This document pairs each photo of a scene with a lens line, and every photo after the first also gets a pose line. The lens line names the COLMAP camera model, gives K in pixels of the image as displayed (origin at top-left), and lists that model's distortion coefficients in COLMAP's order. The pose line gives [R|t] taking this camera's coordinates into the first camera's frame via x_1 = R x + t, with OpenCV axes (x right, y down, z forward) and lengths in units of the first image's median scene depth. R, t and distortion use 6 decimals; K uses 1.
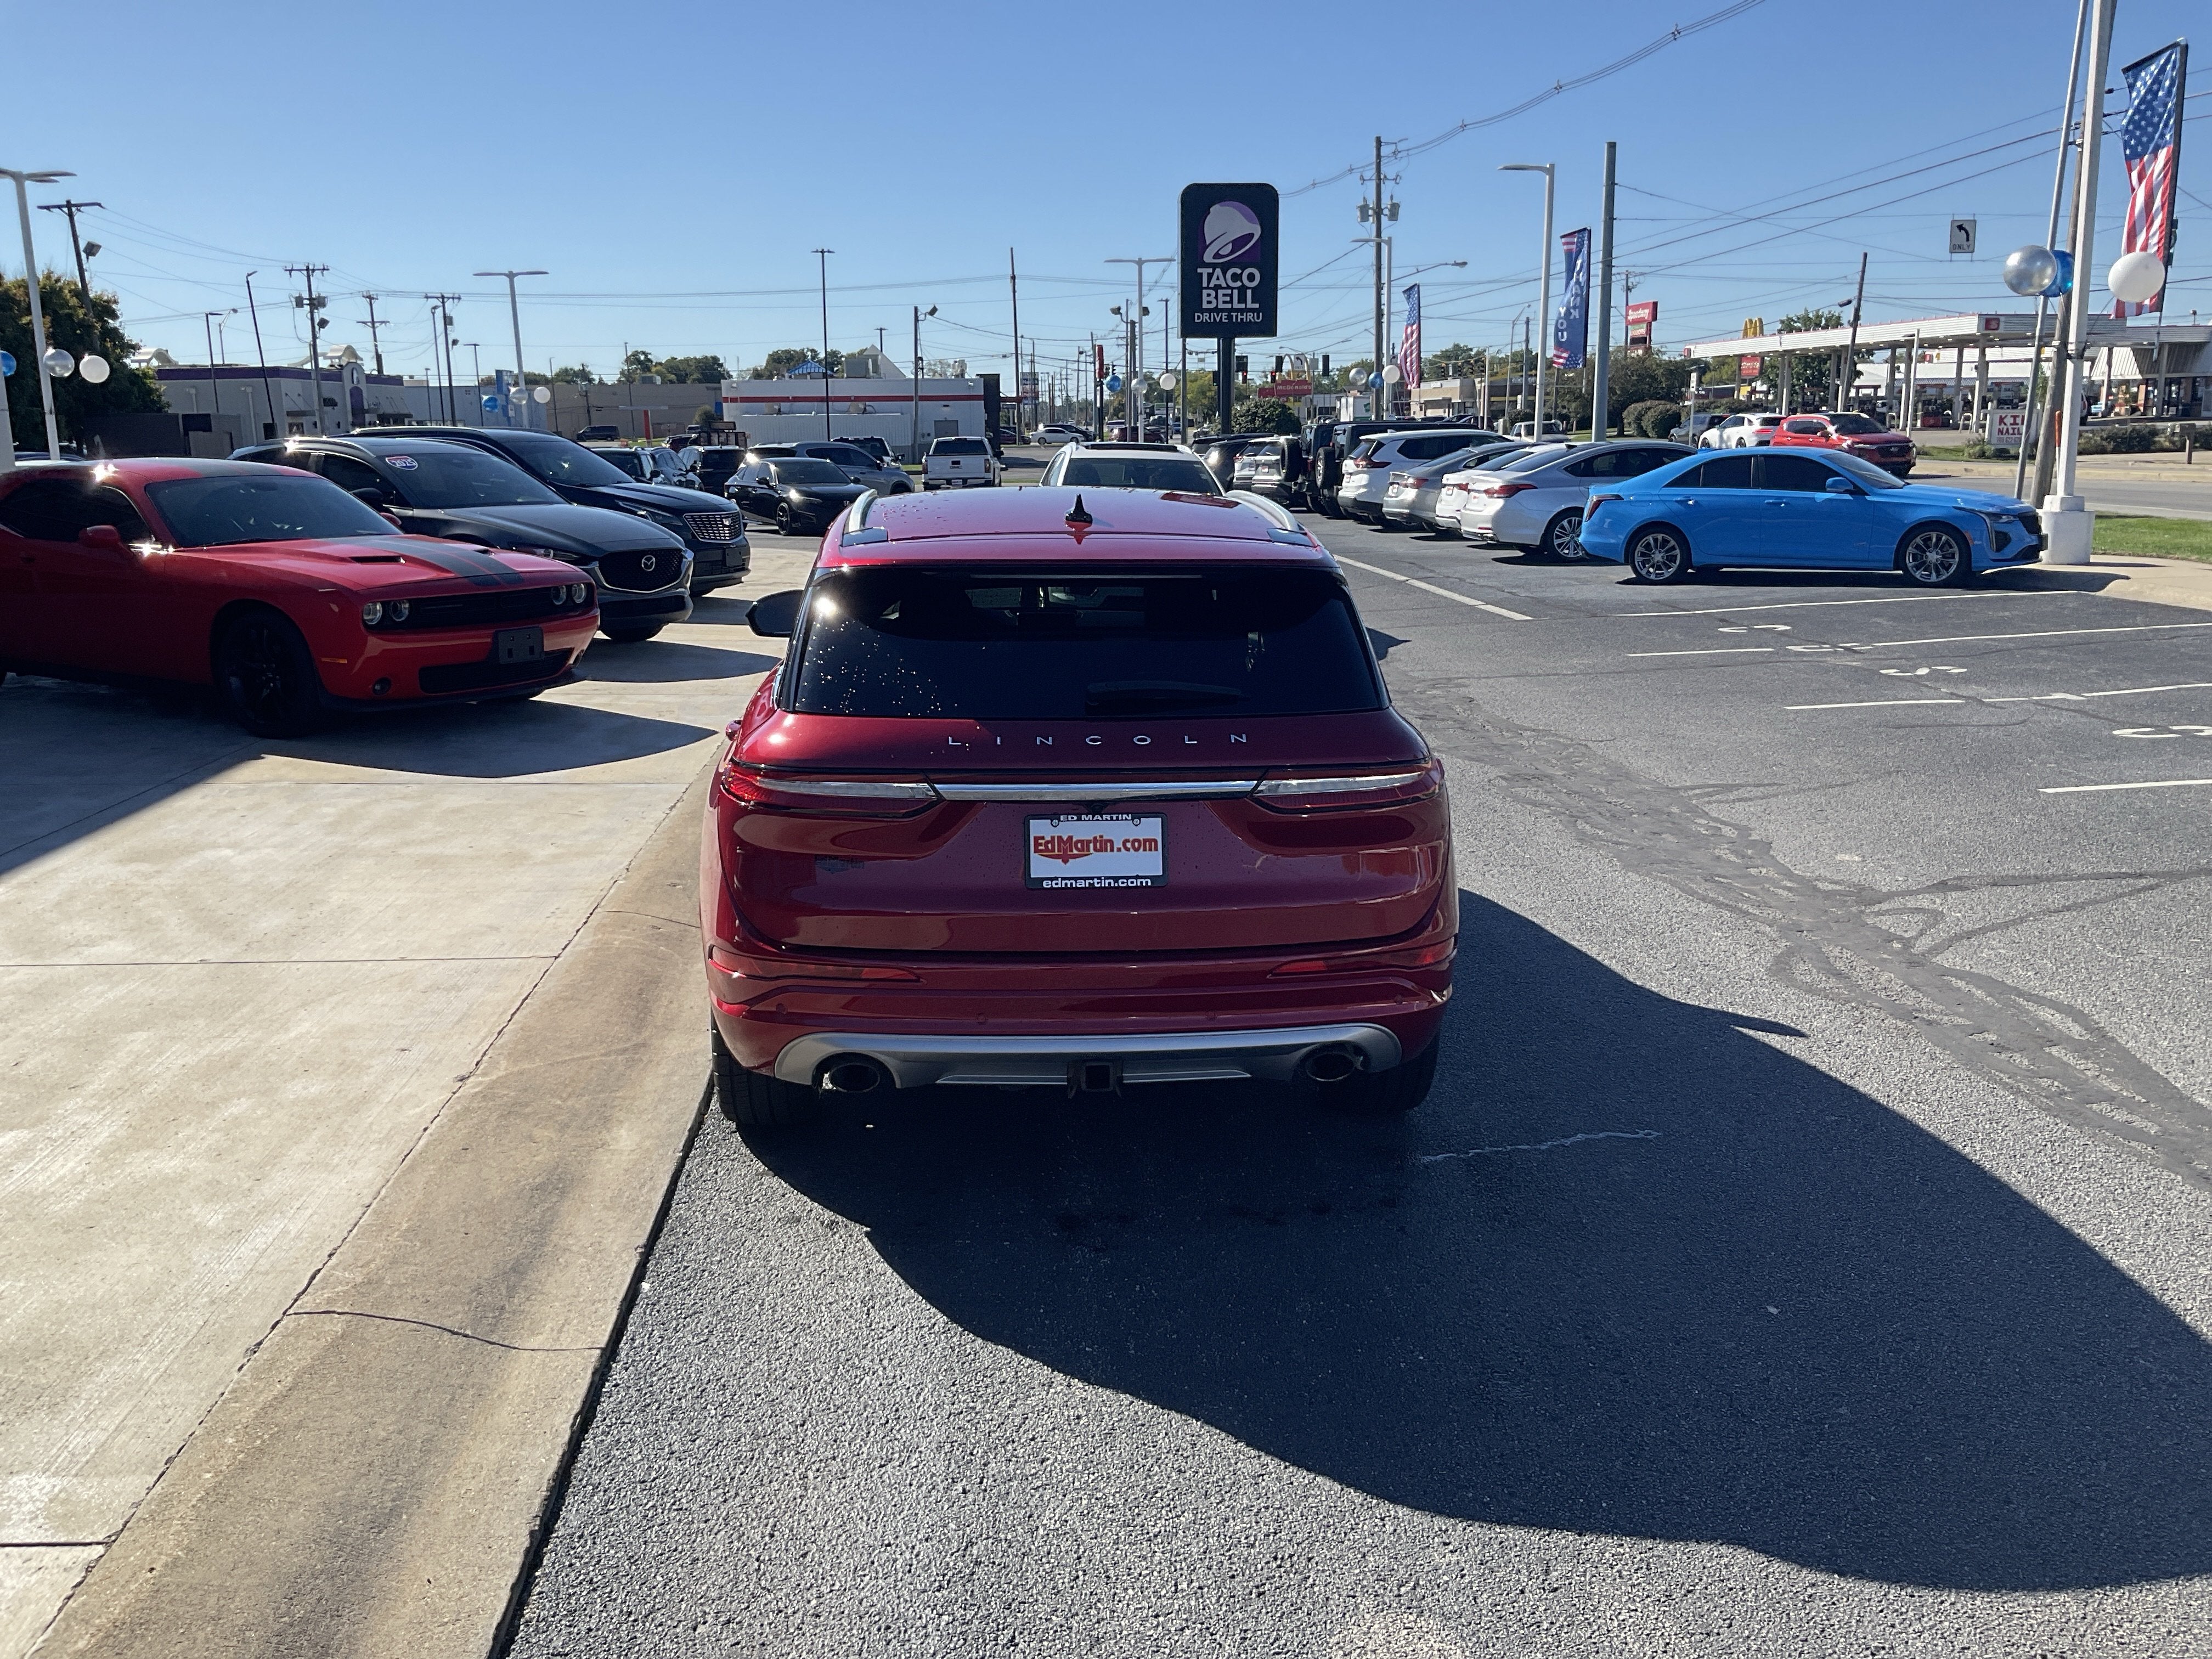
lens RADIAL K [[1824.5, 0, 1108.9], [0, 1824.5, 861.0], [0, 0, 1]] dist [0.079949, -0.153781]
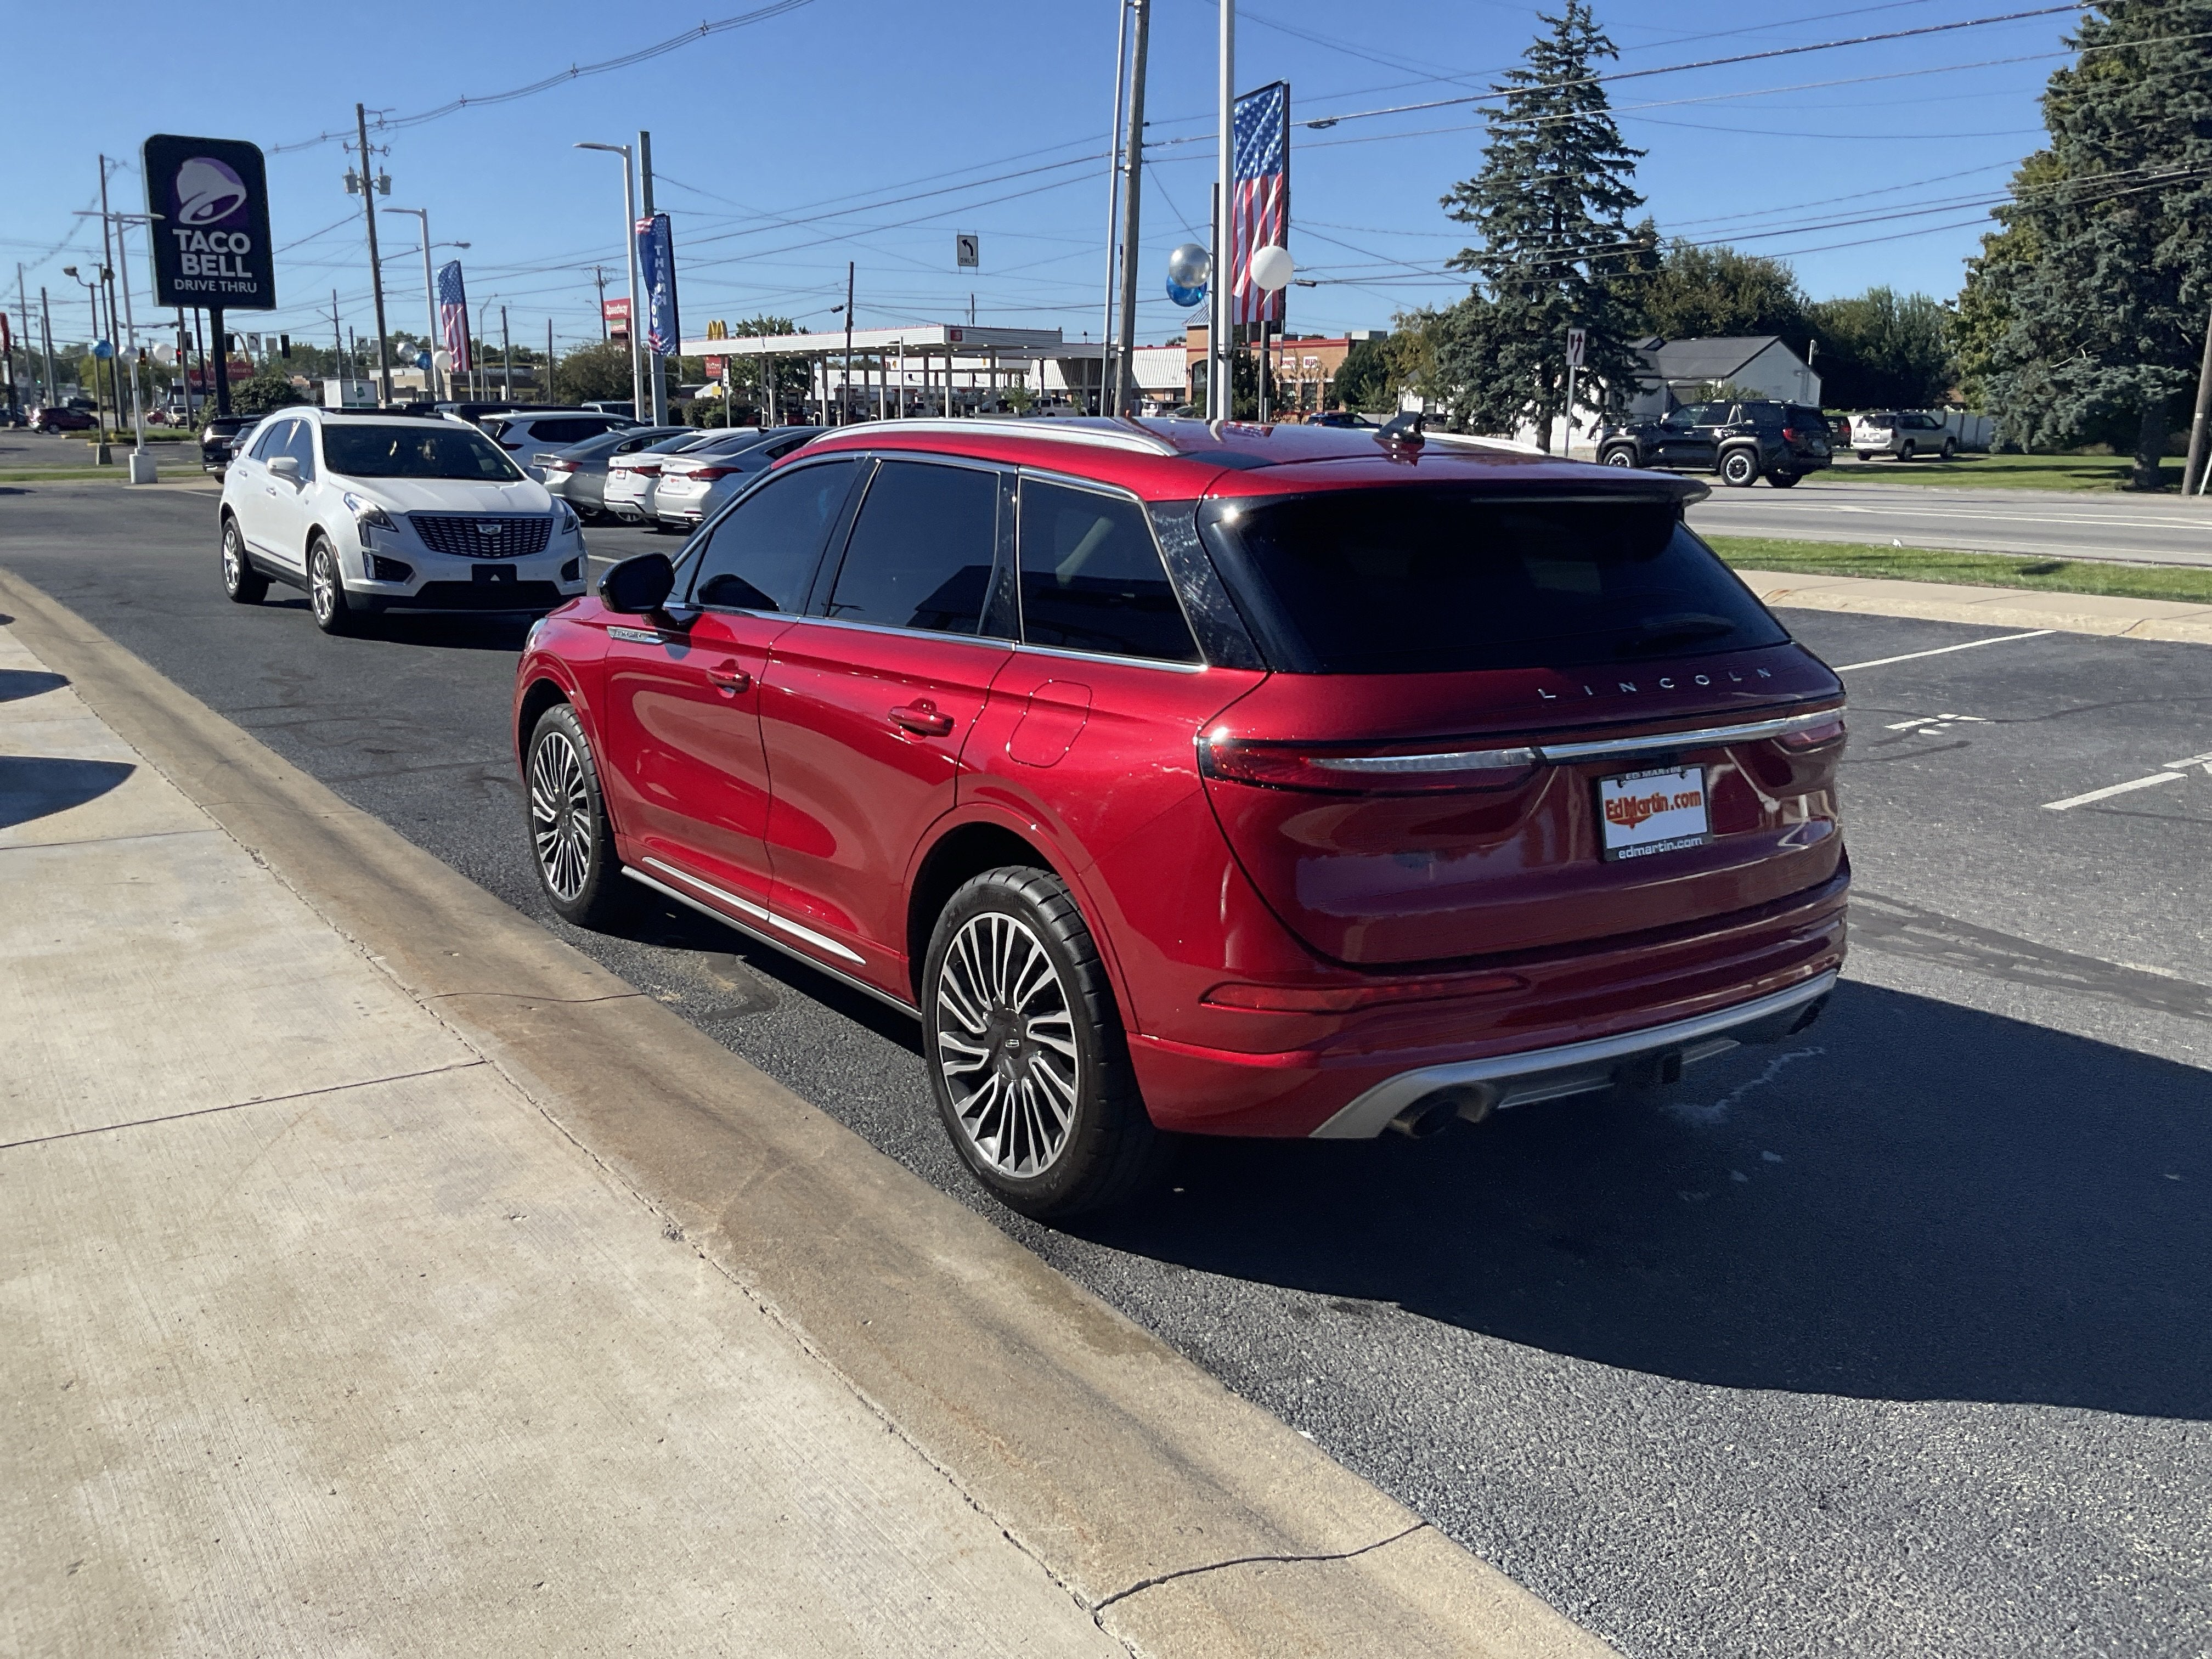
lens RADIAL K [[1826.1, 0, 1100.5], [0, 1826.1, 830.6], [0, 0, 1]] dist [0.078082, -0.161147]
pose [[0.857779, -0.093876, 0.505374, -0.255992], [0.100999, 0.994797, 0.013362, -0.013174], [-0.503999, 0.039581, 0.862797, 0.143830]]
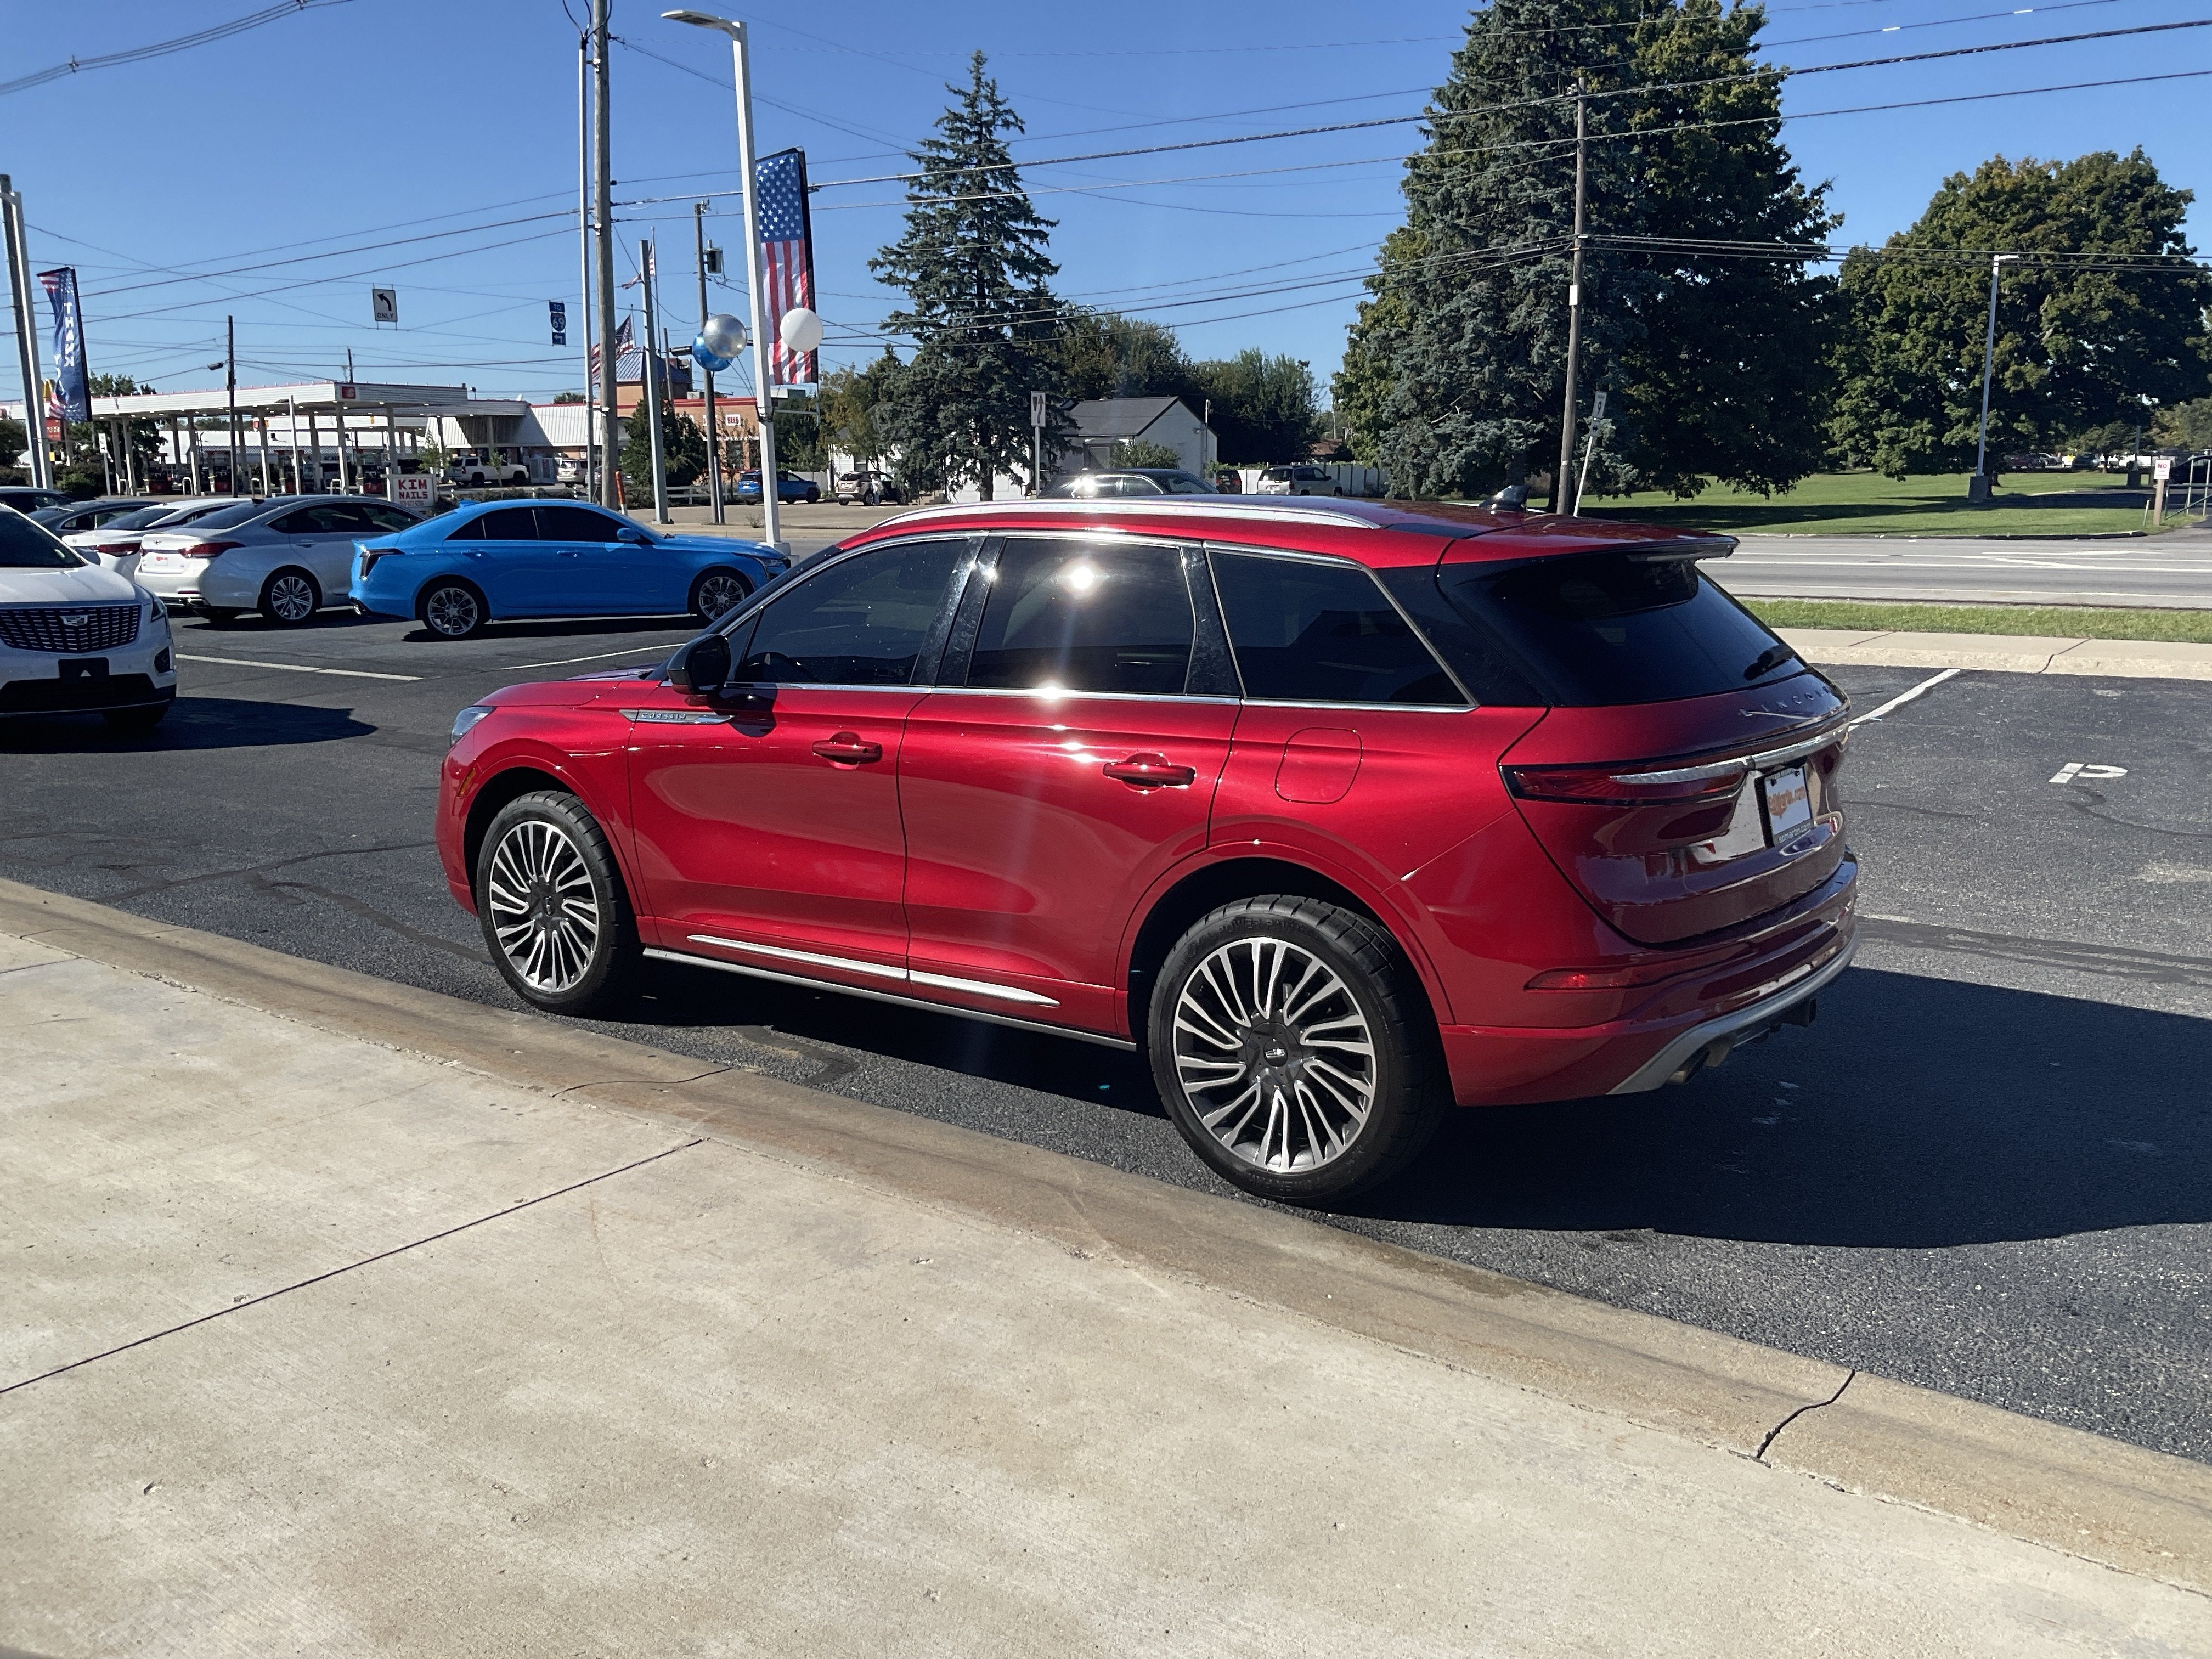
lens RADIAL K [[1830.4, 0, 1098.8], [0, 1830.4, 835.4], [0, 0, 1]] dist [0.123547, -0.277682]
pose [[0.655172, -0.138497, 0.742677, -0.413706], [0.175576, 0.984050, 0.028620, -0.034454], [-0.734795, 0.111645, 0.669038, 0.216084]]
